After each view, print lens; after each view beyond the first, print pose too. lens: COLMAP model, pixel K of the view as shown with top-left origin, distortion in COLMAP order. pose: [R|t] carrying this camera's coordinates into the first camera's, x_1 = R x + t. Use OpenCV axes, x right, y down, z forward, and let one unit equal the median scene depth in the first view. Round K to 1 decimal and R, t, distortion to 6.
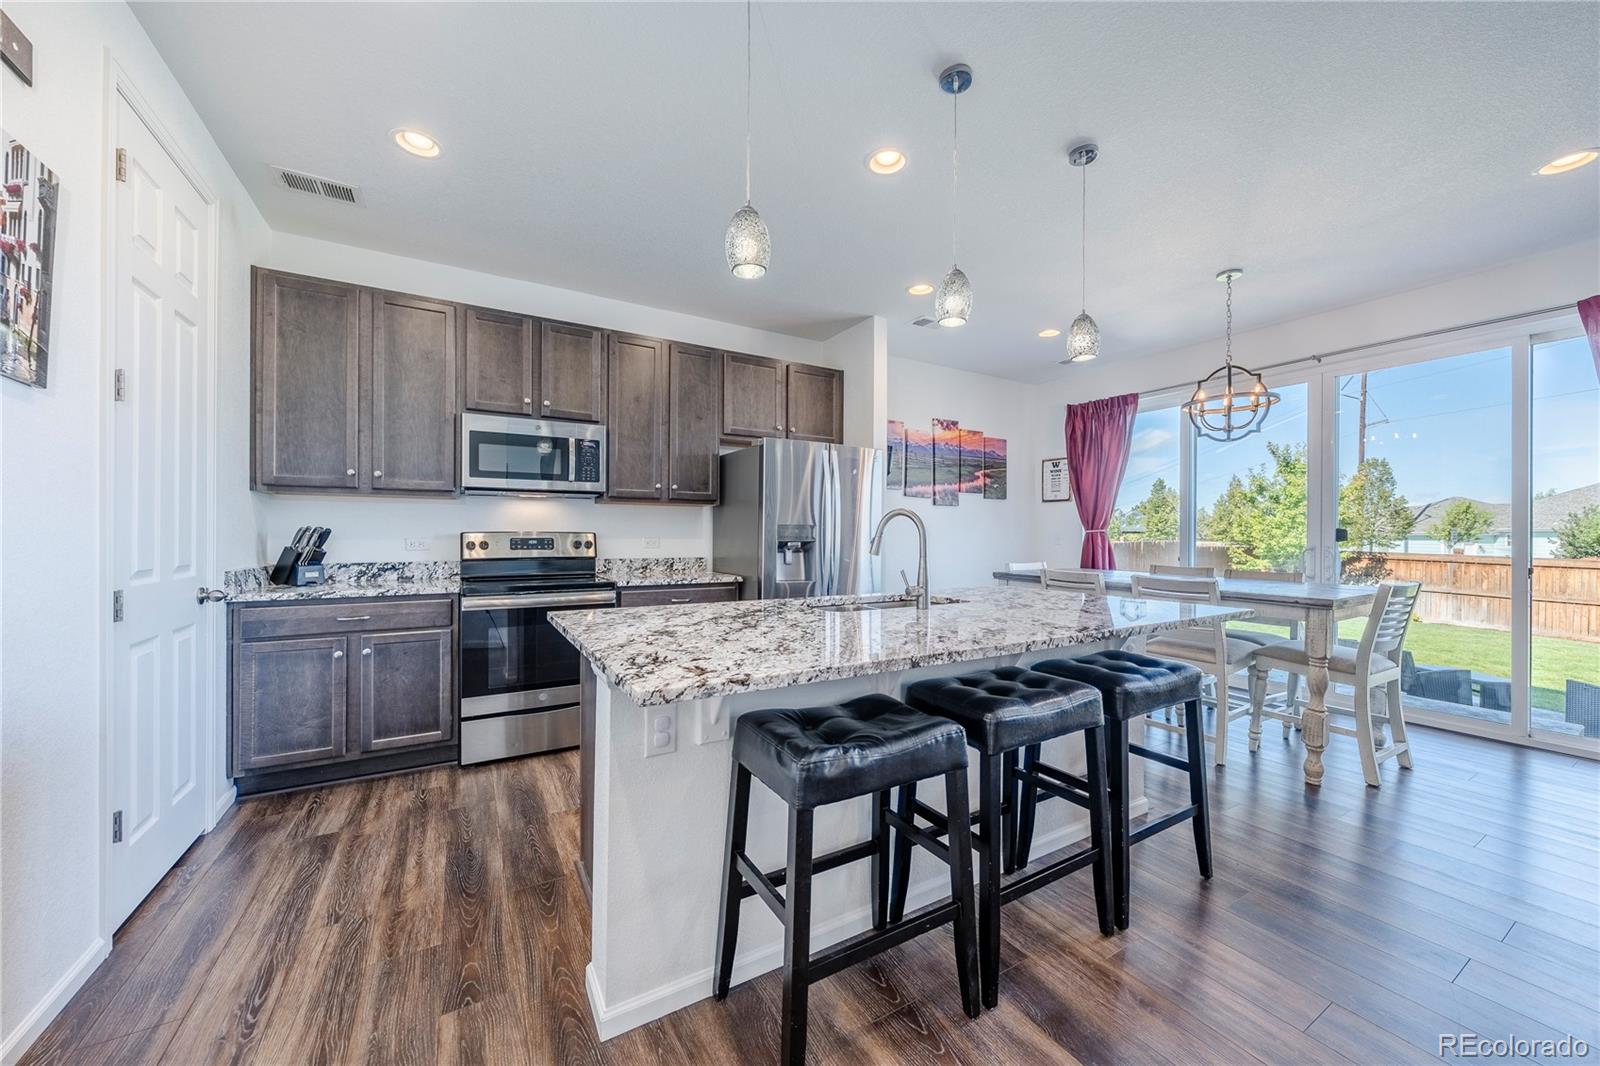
lens RADIAL K [[582.3, 0, 802.5], [0, 582.3, 536.3], [0, 0, 1]] dist [-0.001894, -0.000304]
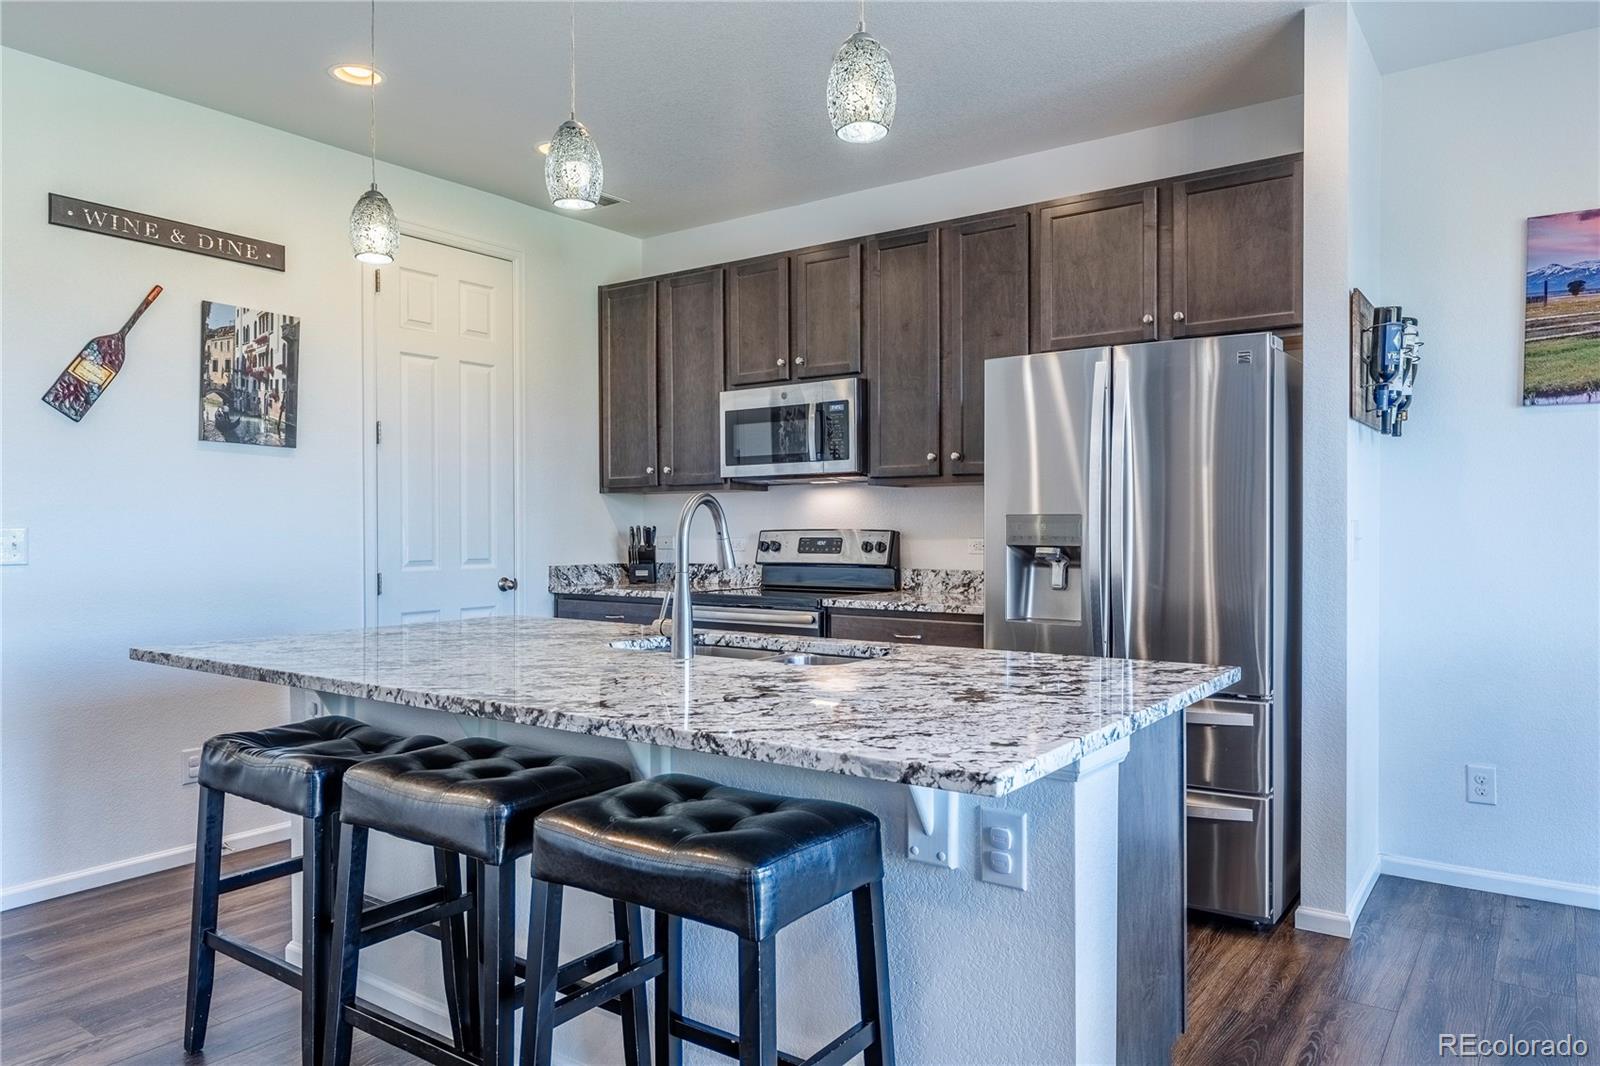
lens RADIAL K [[1063.2, 0, 800.0], [0, 1063.2, 533.0], [0, 0, 1]] dist [0.005951, -0.003795]
pose [[0.401395, -0.000373, -0.915905, 0.803282], [0.001235, 0.999999, 0.000134, -0.003377], [0.915904, -0.001185, 0.401395, 0.425240]]
